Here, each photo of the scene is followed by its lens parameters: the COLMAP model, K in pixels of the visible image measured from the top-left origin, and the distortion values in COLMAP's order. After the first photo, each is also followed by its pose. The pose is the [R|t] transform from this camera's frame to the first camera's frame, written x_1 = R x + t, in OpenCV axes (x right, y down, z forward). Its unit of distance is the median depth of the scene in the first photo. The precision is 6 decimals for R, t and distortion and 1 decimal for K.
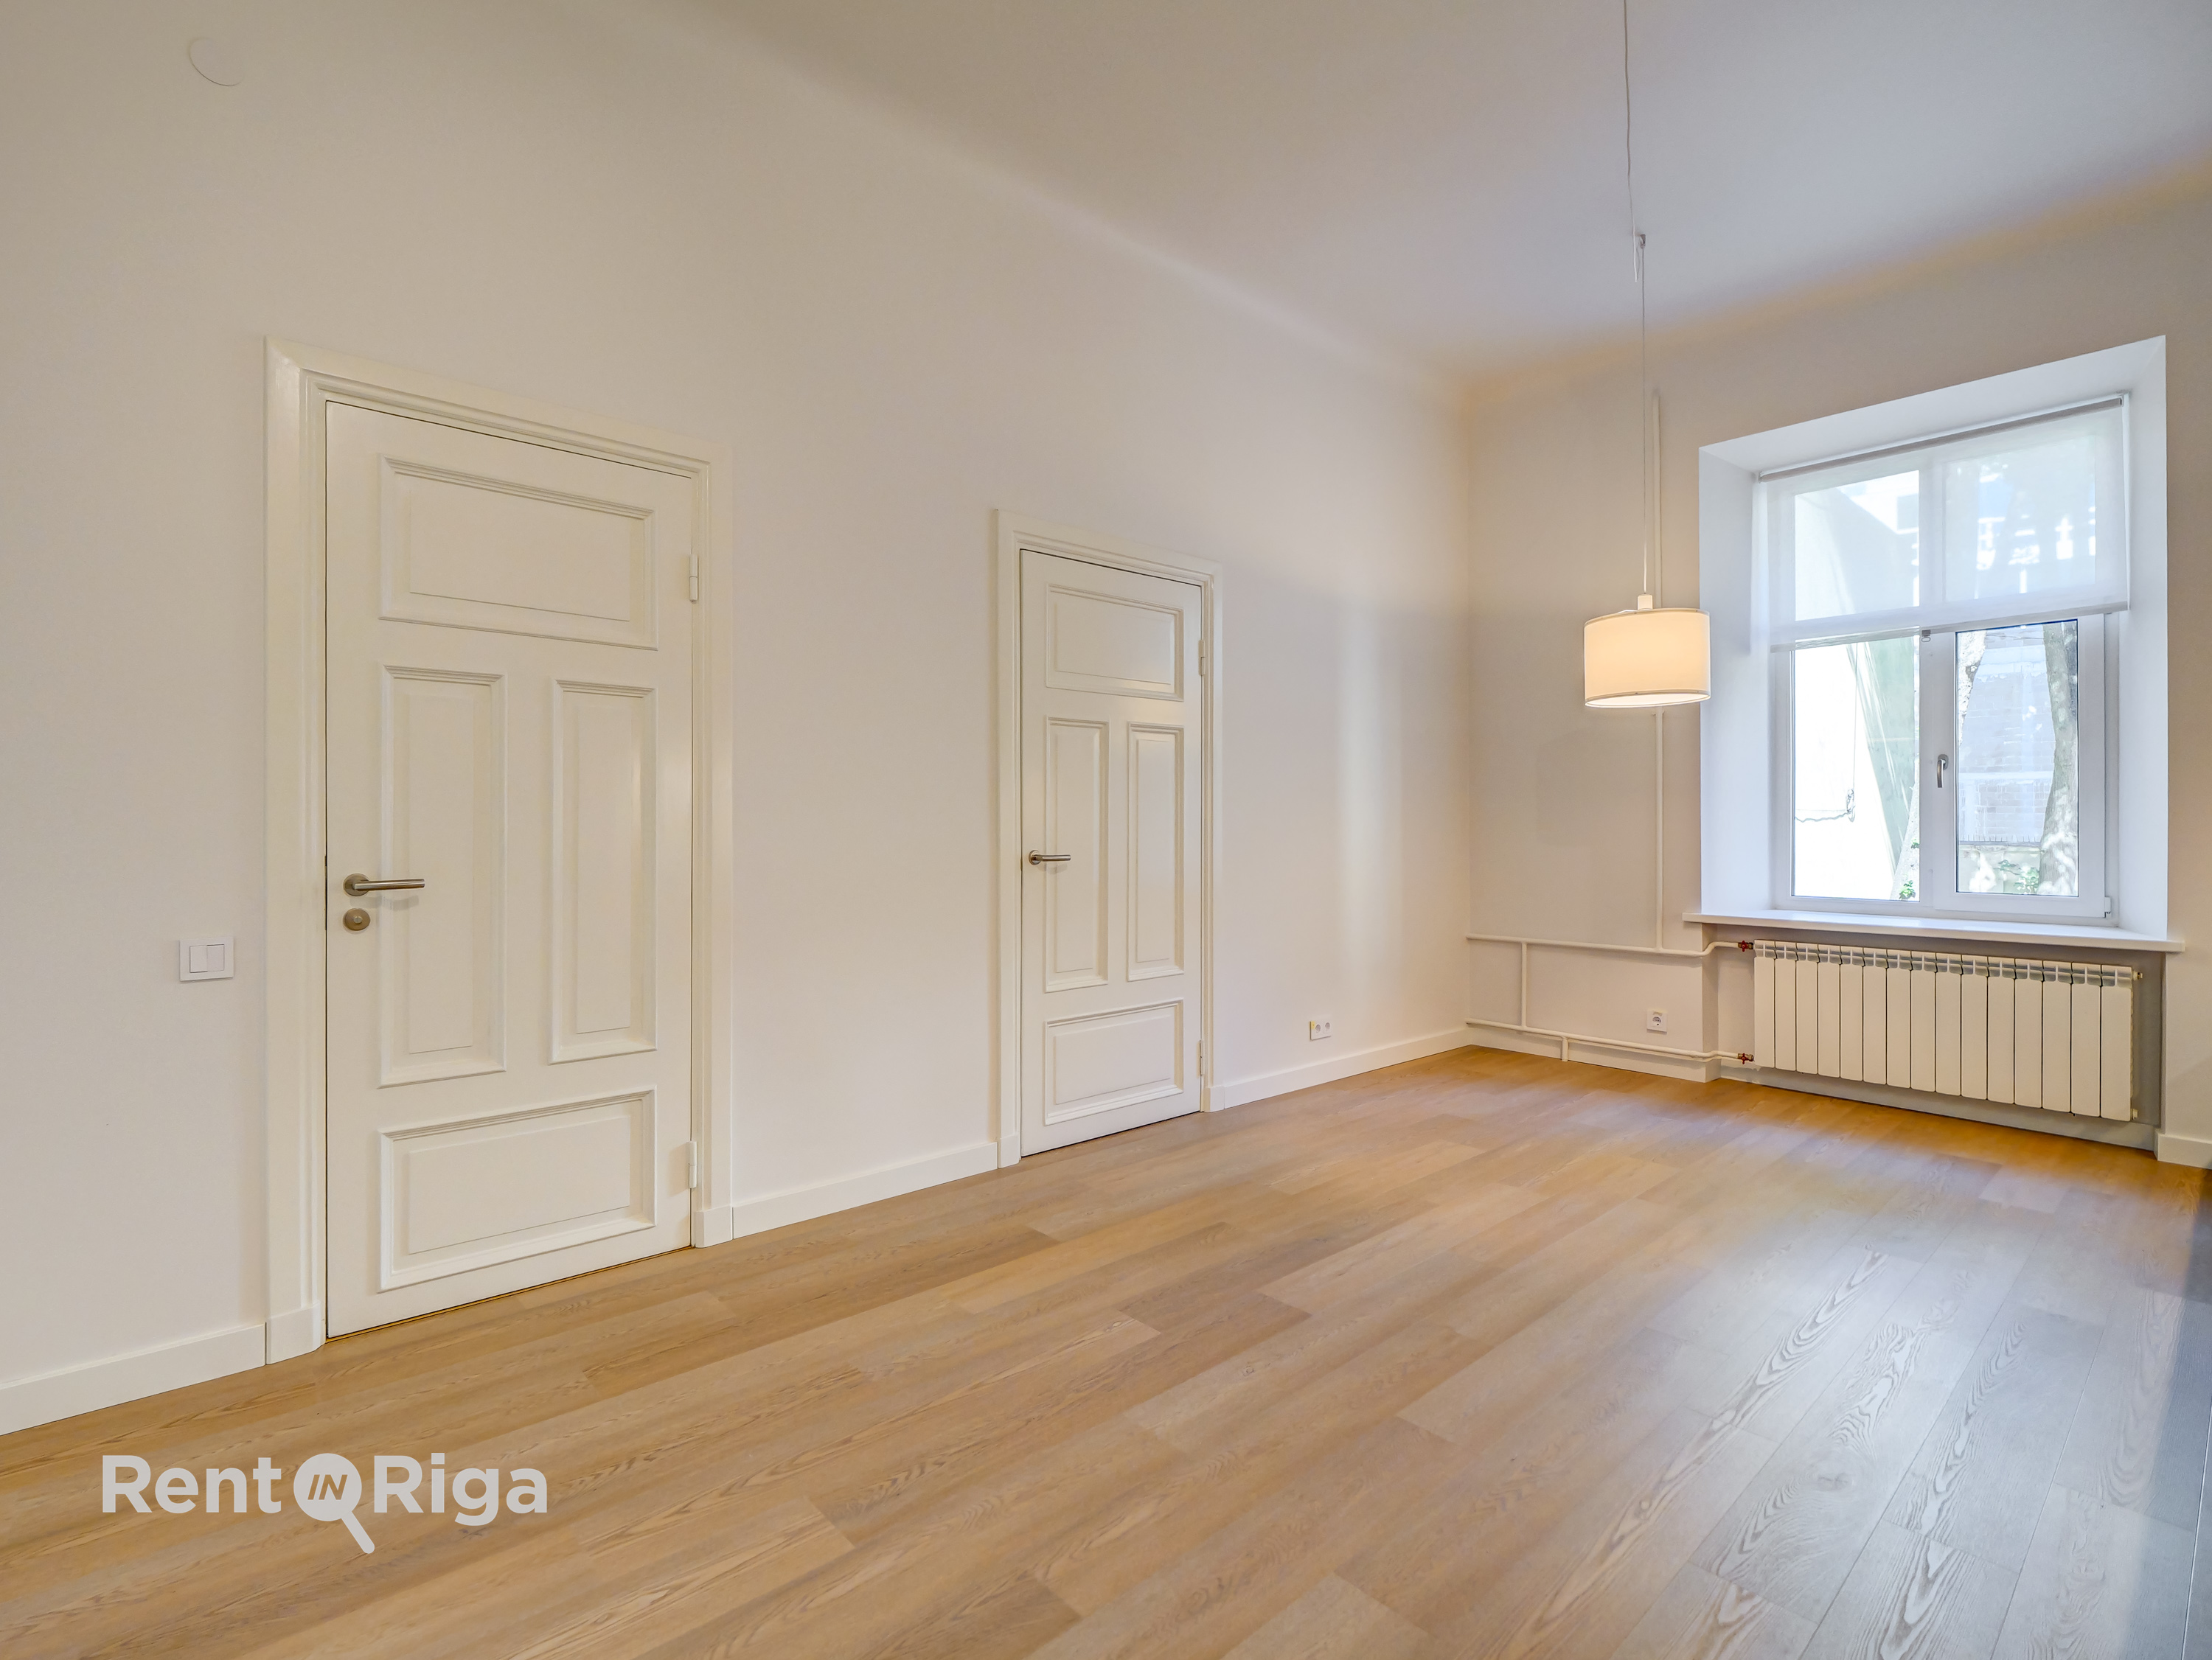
lens RADIAL K [[1032.7, 0, 1060.1], [0, 1032.7, 829.3], [0, 0, 1]] dist [-0.011854, -0.000726]
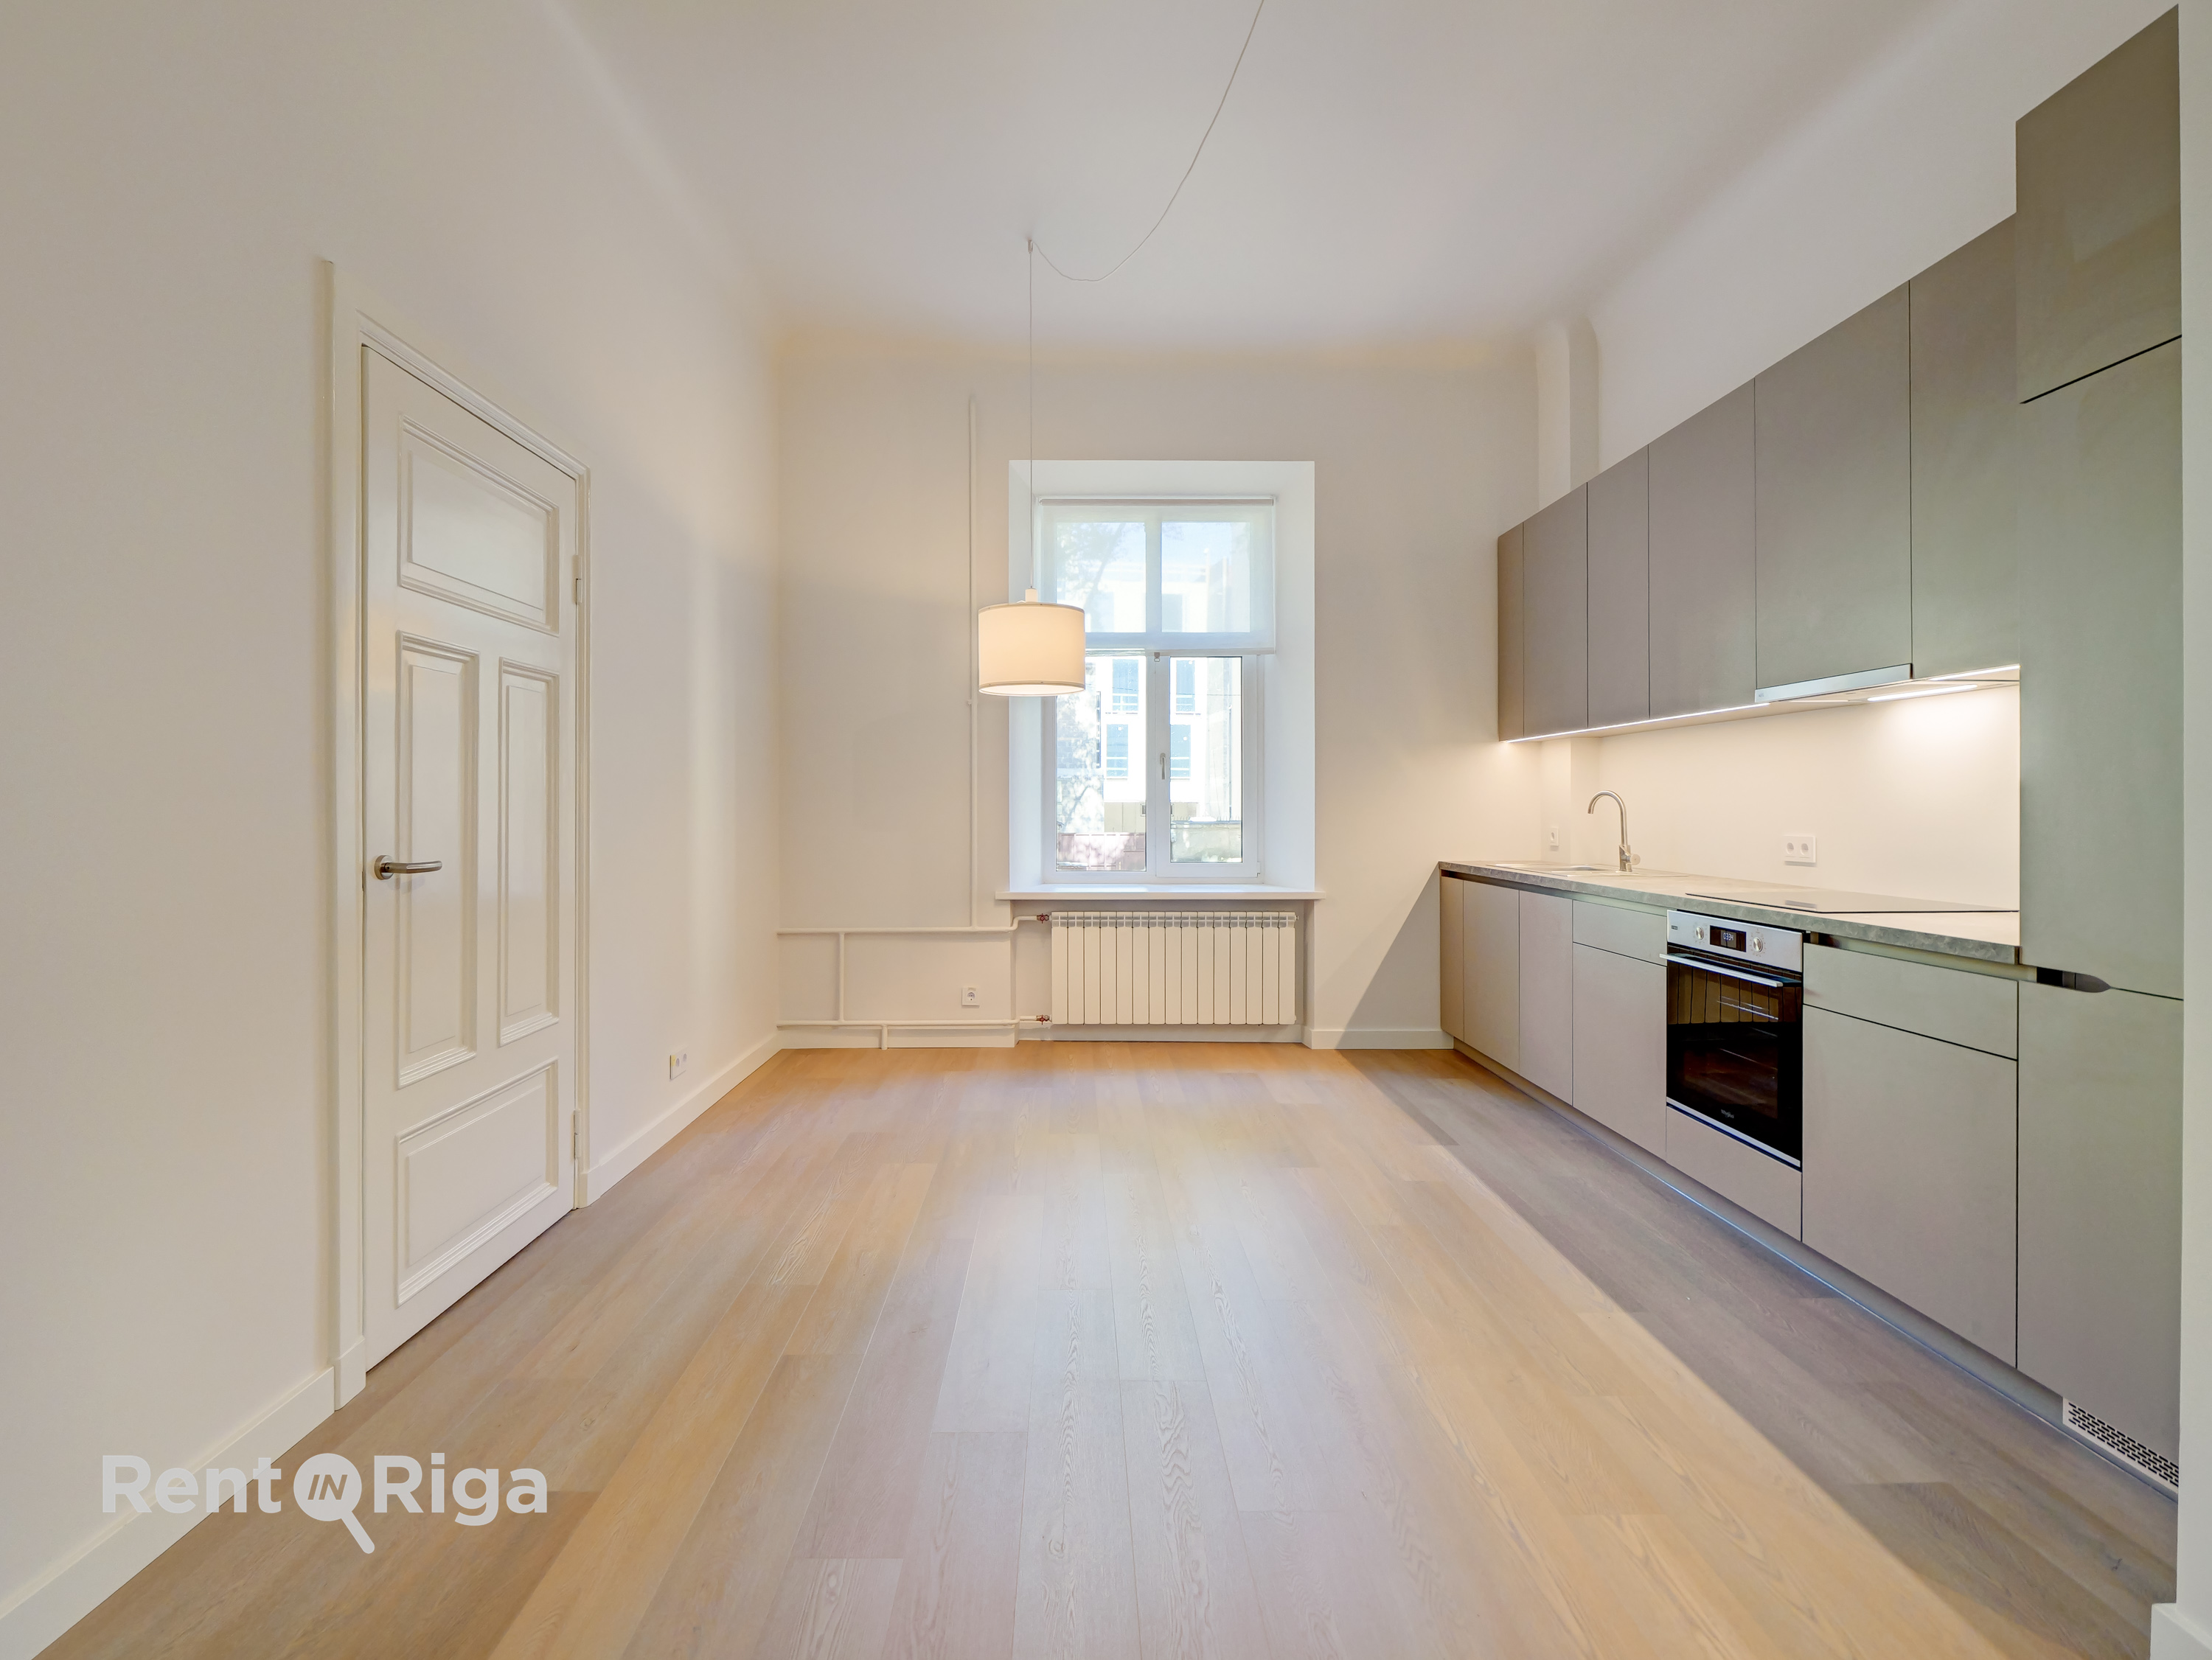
lens RADIAL K [[1073.7, 0, 1079.6], [0, 1073.7, 812.1], [0, 0, 1]] dist [0.024255, -0.000236]
pose [[0.634920, -0.003869, 0.772568, -0.300211], [0.002229, 0.999992, 0.003176, -0.007285], [-0.772575, -0.000295, 0.634924, 0.332034]]
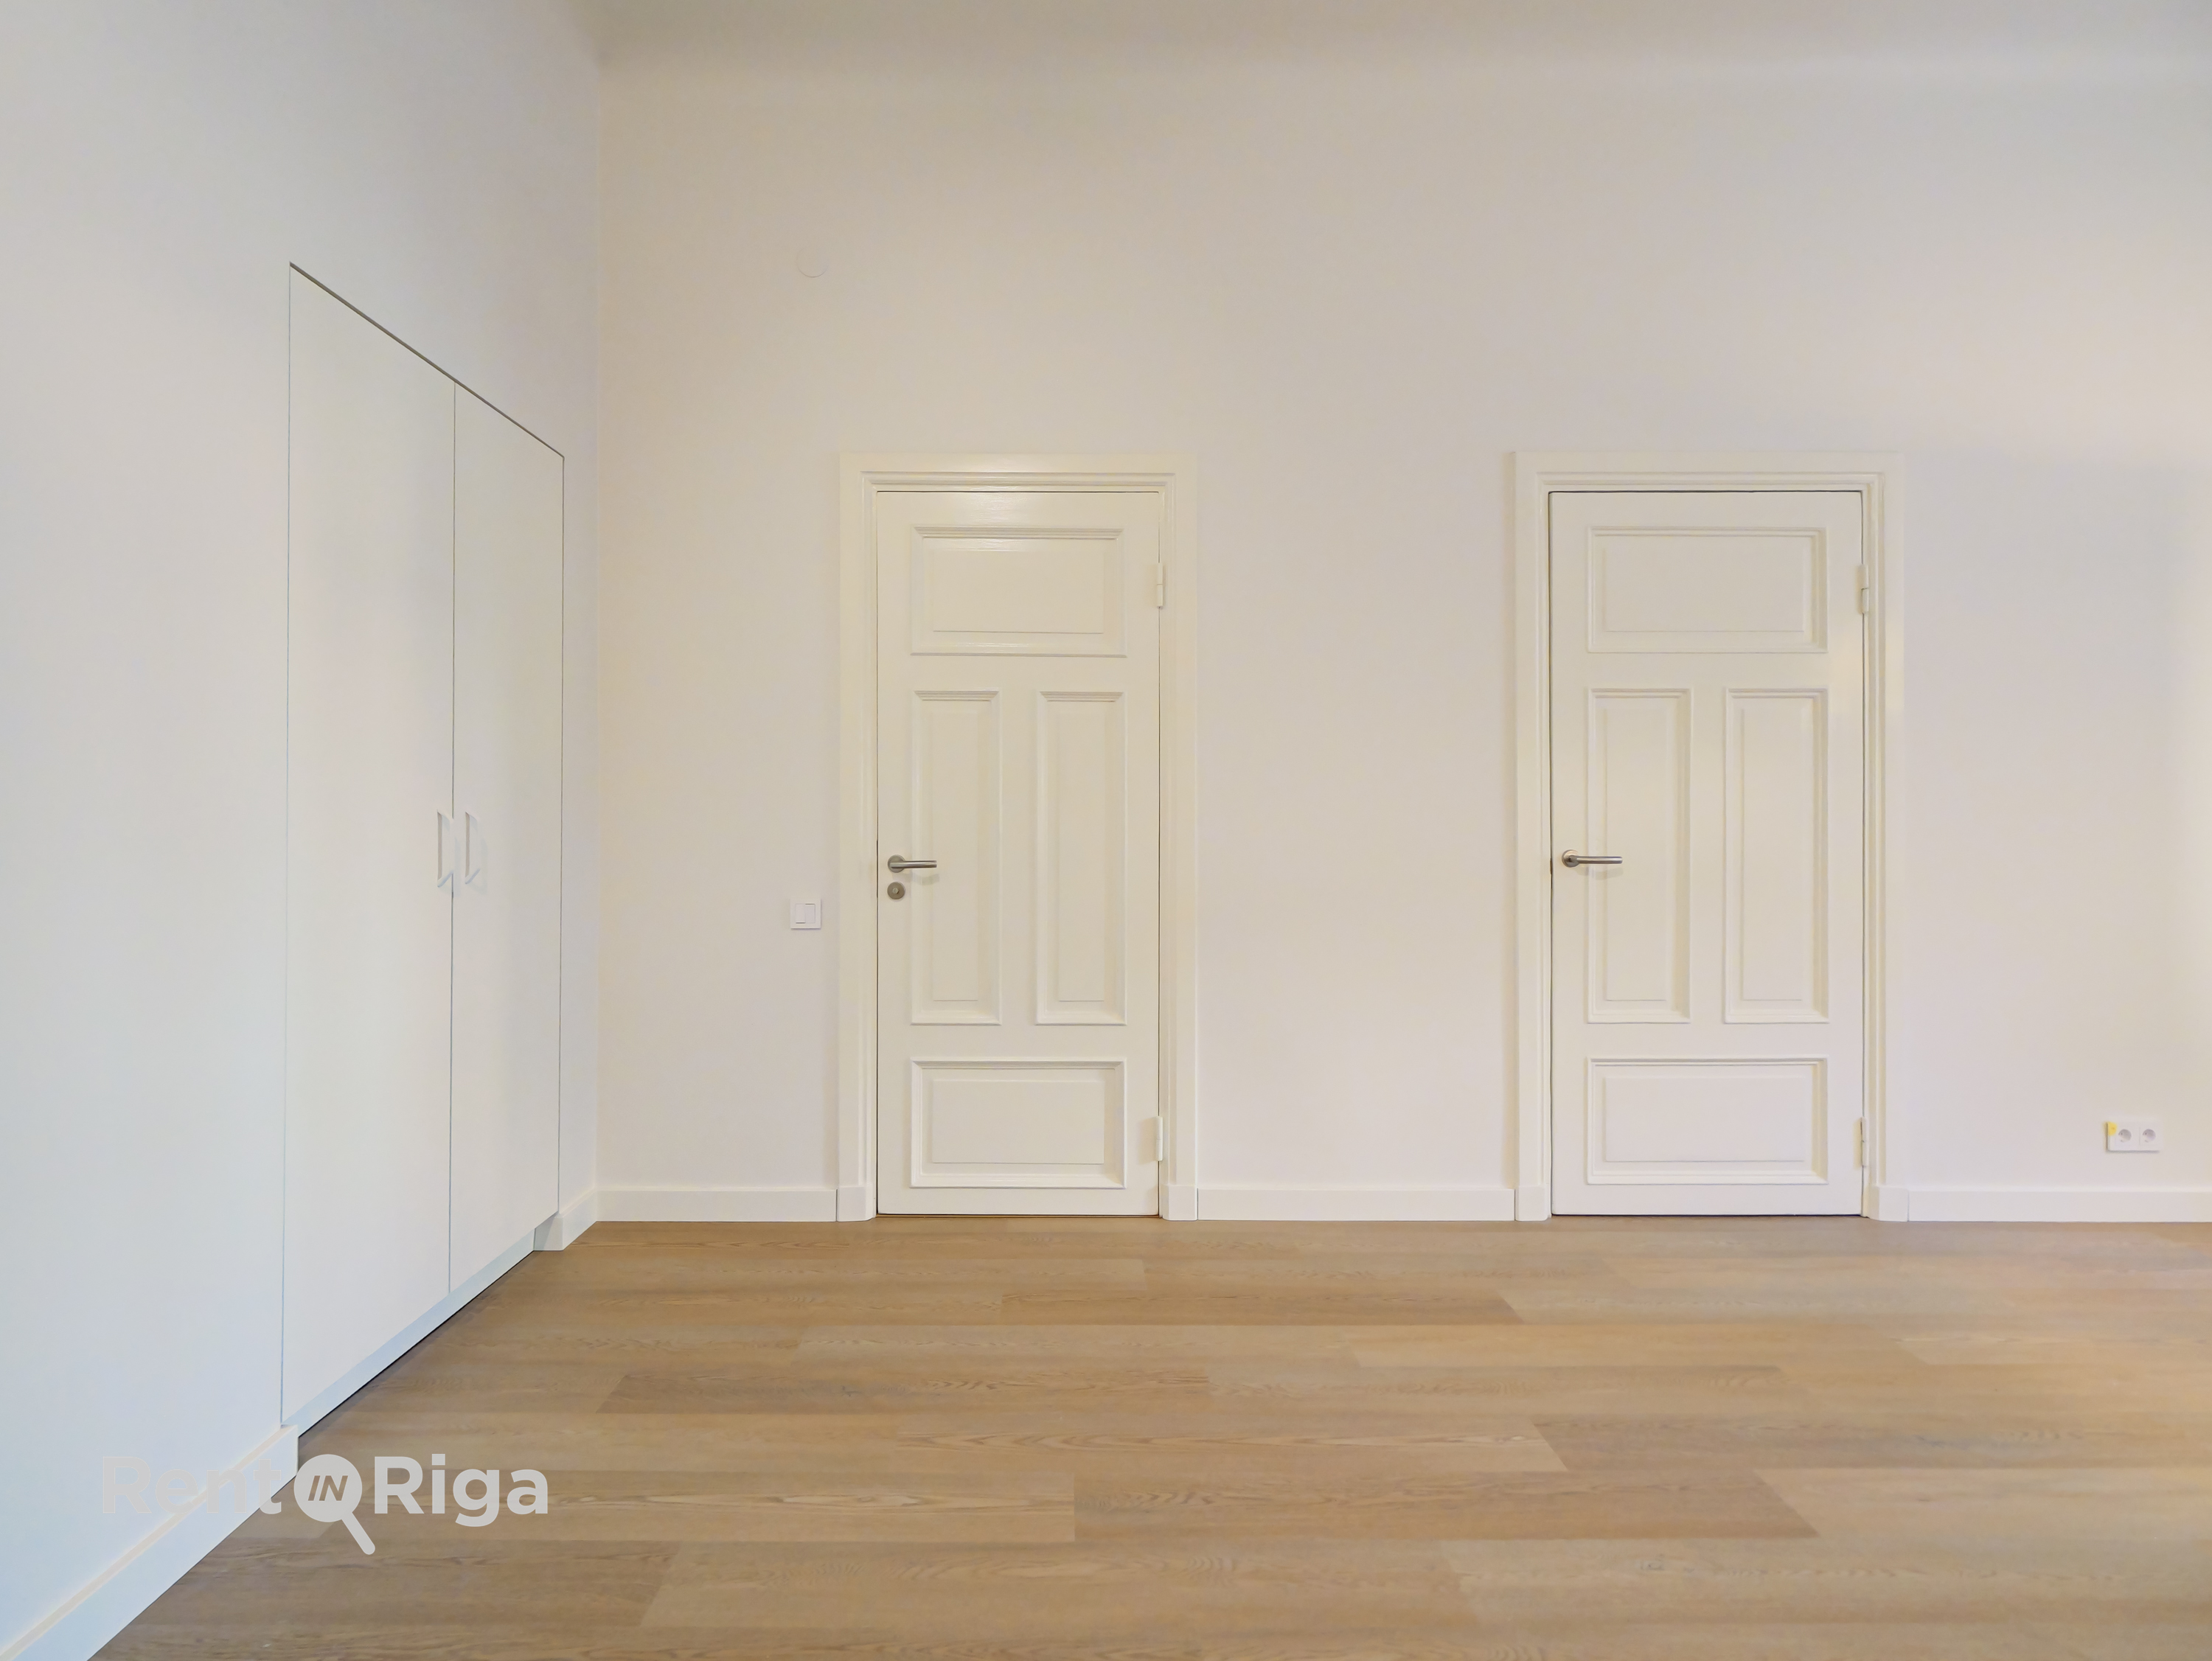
lens RADIAL K [[1022.5, 0, 1071.1], [0, 1022.5, 817.0], [0, 0, 1]] dist [0.002243, -0.005048]
pose [[0.765173, -0.001164, -0.643823, 0.232893], [-0.005934, 0.999943, -0.008861, 0.004648], [0.643797, 0.010601, 0.765123, 0.125215]]
